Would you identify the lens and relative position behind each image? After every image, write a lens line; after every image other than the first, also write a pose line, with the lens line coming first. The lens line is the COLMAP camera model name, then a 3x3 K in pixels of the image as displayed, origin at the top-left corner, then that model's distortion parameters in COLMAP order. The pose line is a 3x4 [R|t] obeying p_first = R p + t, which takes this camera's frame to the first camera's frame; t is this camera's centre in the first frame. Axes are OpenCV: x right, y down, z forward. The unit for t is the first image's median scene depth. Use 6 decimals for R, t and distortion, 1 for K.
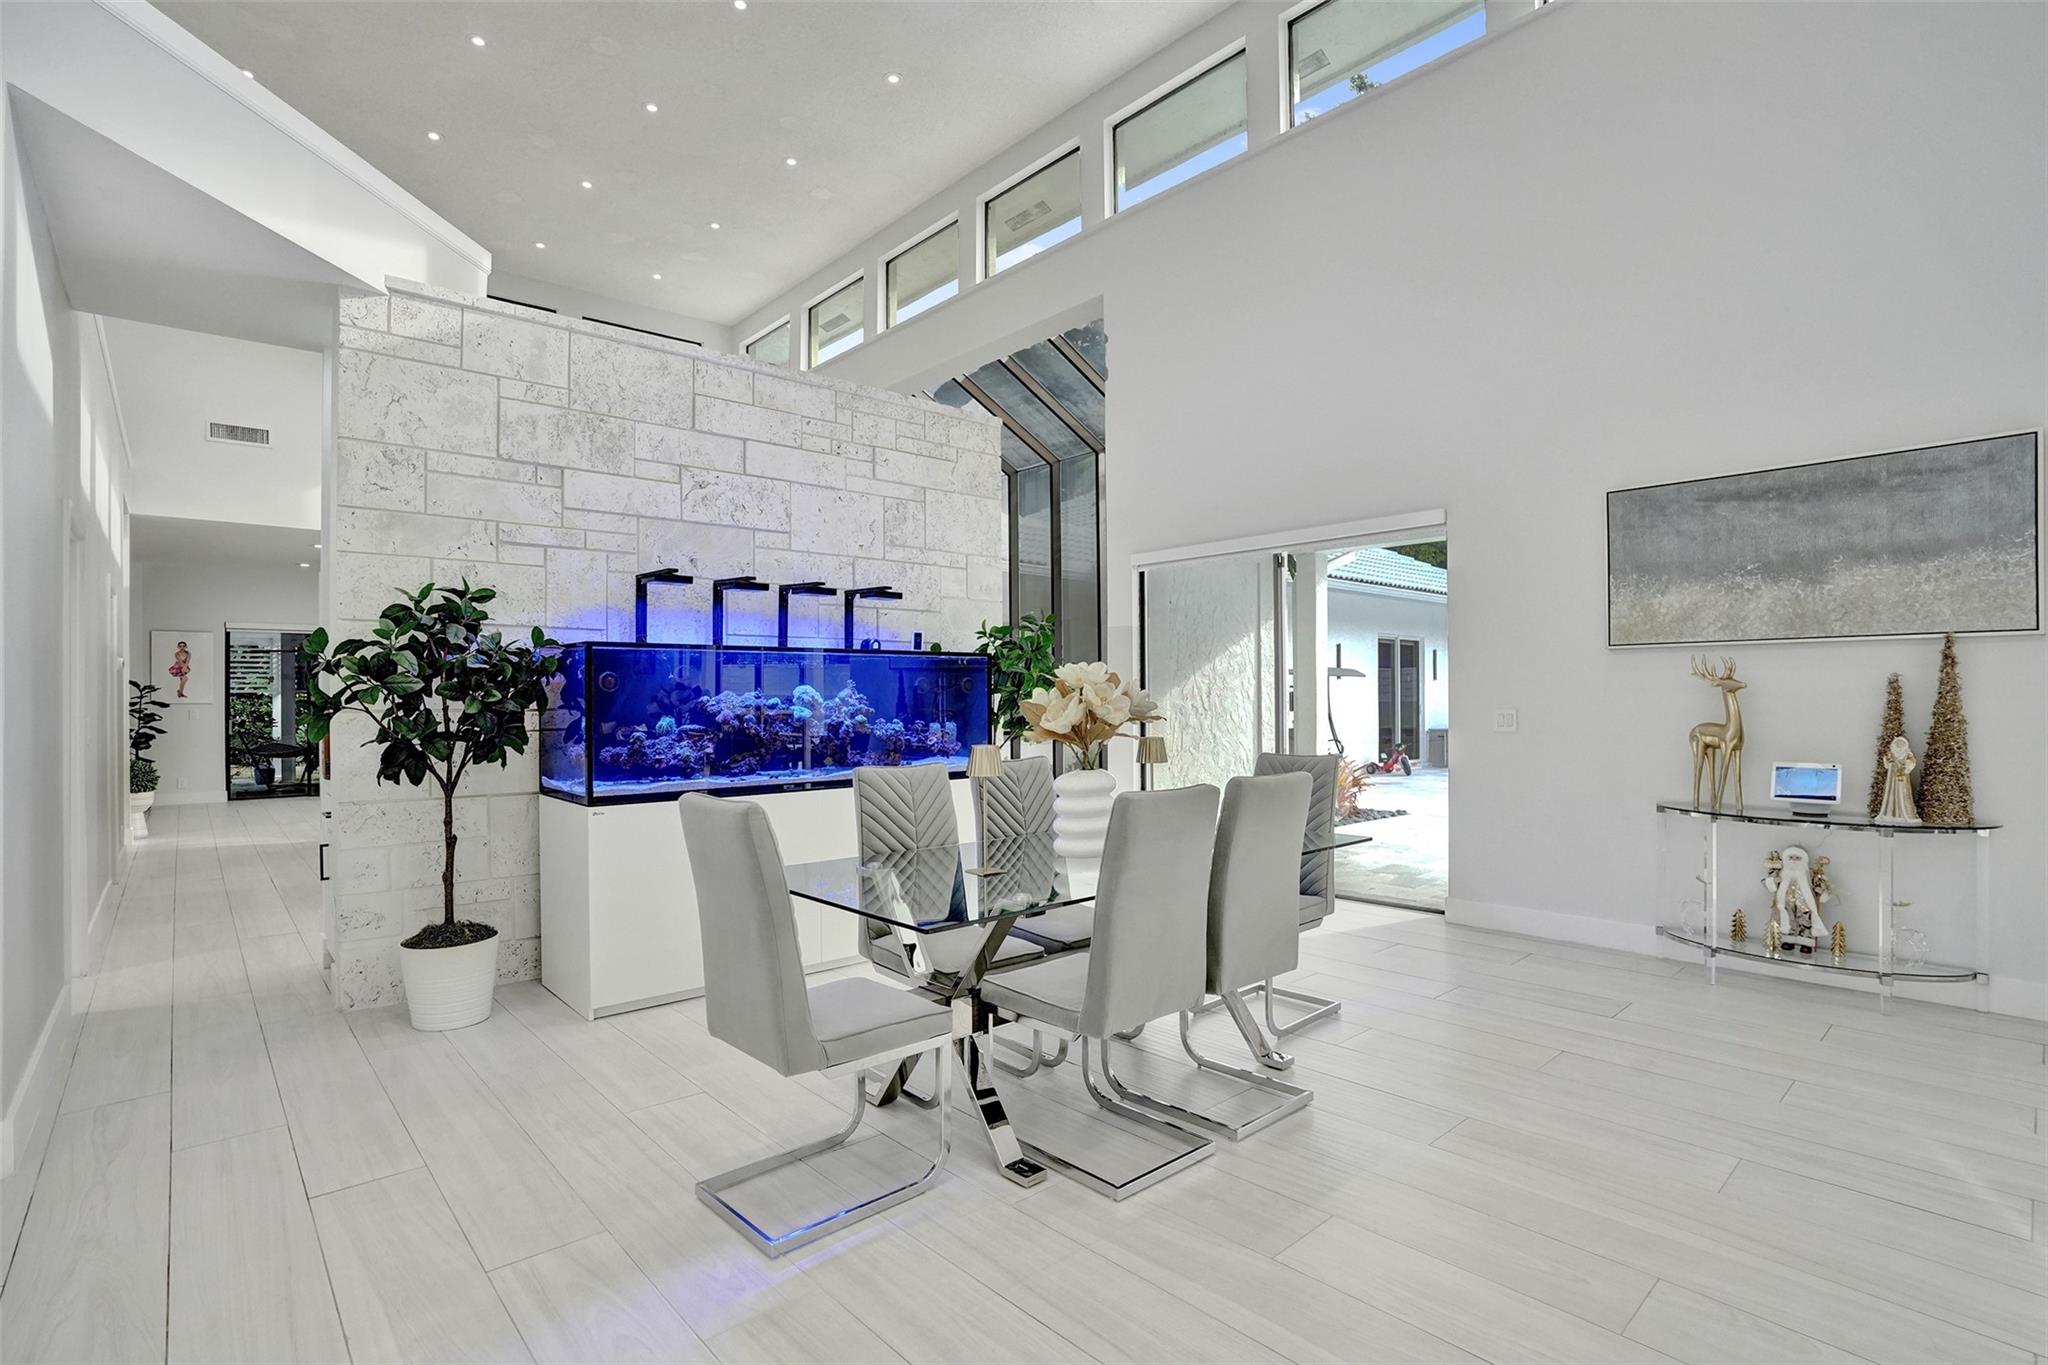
lens RADIAL K [[960.0, 0, 989.6], [0, 960.0, 692.1], [0, 0, 1]] dist [-0.051277, 0.019989]
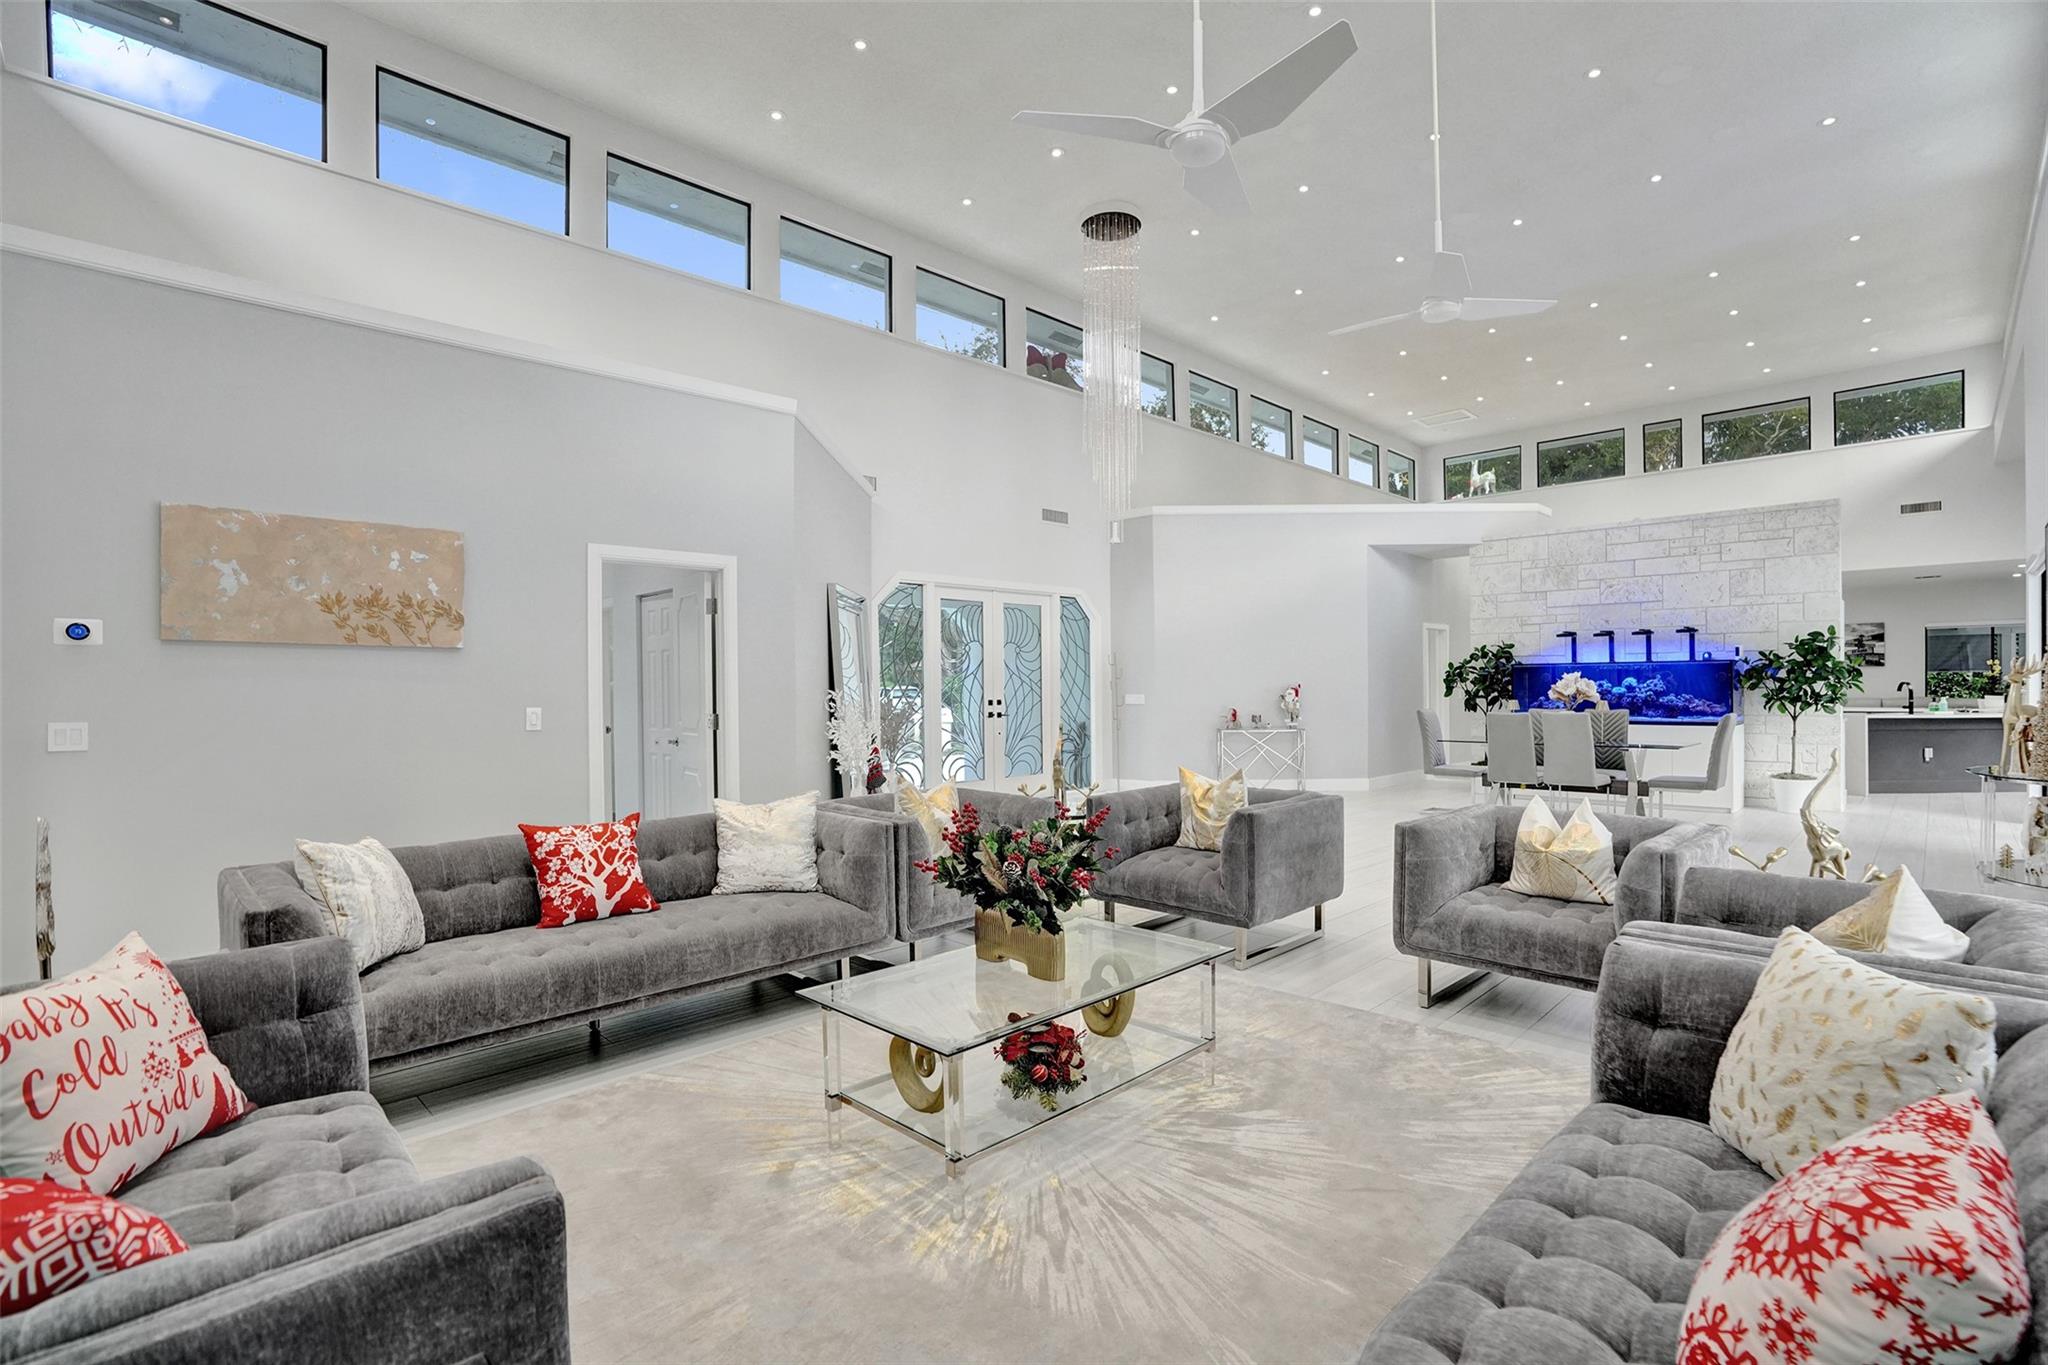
lens RADIAL K [[960.0, 0, 1022.2], [0, 960.0, 677.7], [0, 0, 1]] dist [-0.051277, 0.019989]
pose [[0.057564, -0.003099, -0.998337, 1.878455], [0.011098, 0.999935, -0.002464, -0.018154], [0.998280, -0.010938, 0.057594, -0.501389]]
